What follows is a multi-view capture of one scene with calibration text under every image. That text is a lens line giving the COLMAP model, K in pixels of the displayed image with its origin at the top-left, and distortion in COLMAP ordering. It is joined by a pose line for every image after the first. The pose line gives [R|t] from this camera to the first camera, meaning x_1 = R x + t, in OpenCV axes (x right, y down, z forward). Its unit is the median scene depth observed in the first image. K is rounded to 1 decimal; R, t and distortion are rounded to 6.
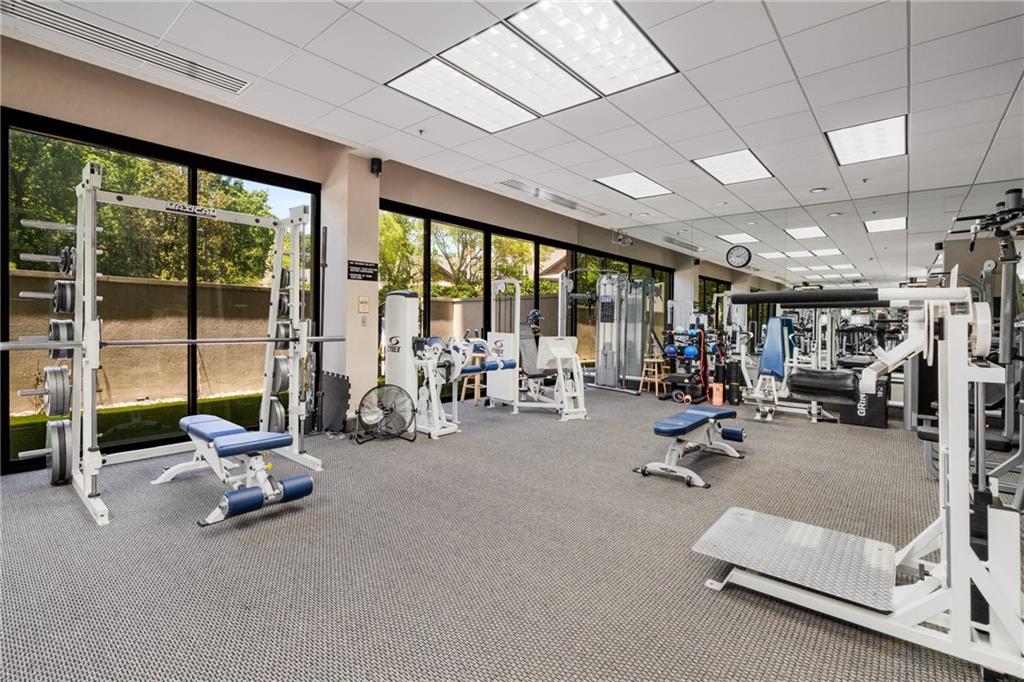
lens RADIAL K [[466.2, 0, 513.2], [0, 466.2, 325.9], [0, 0, 1]] dist [0.000770, 0.000203]
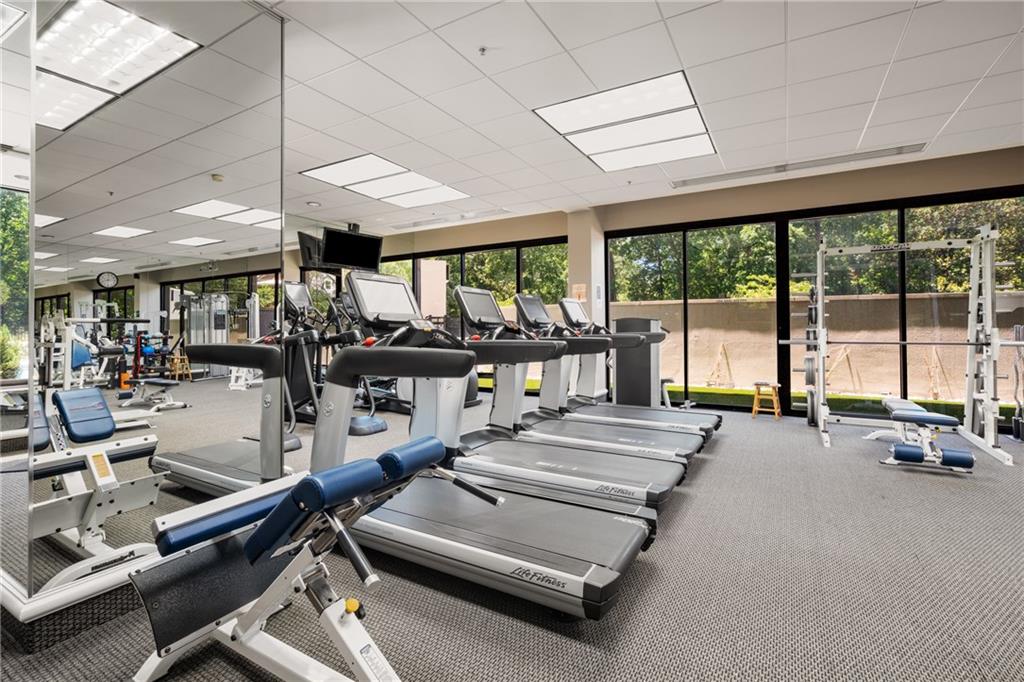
lens RADIAL K [[466.2, 0, 513.2], [0, 466.2, 325.9], [0, 0, 1]] dist [0.000770, 0.000203]
pose [[0.170808, -0.015930, -0.985176, 0.490211], [-0.003956, 0.999850, -0.016853, 0.011100], [0.985296, 0.006776, 0.170719, -0.342376]]
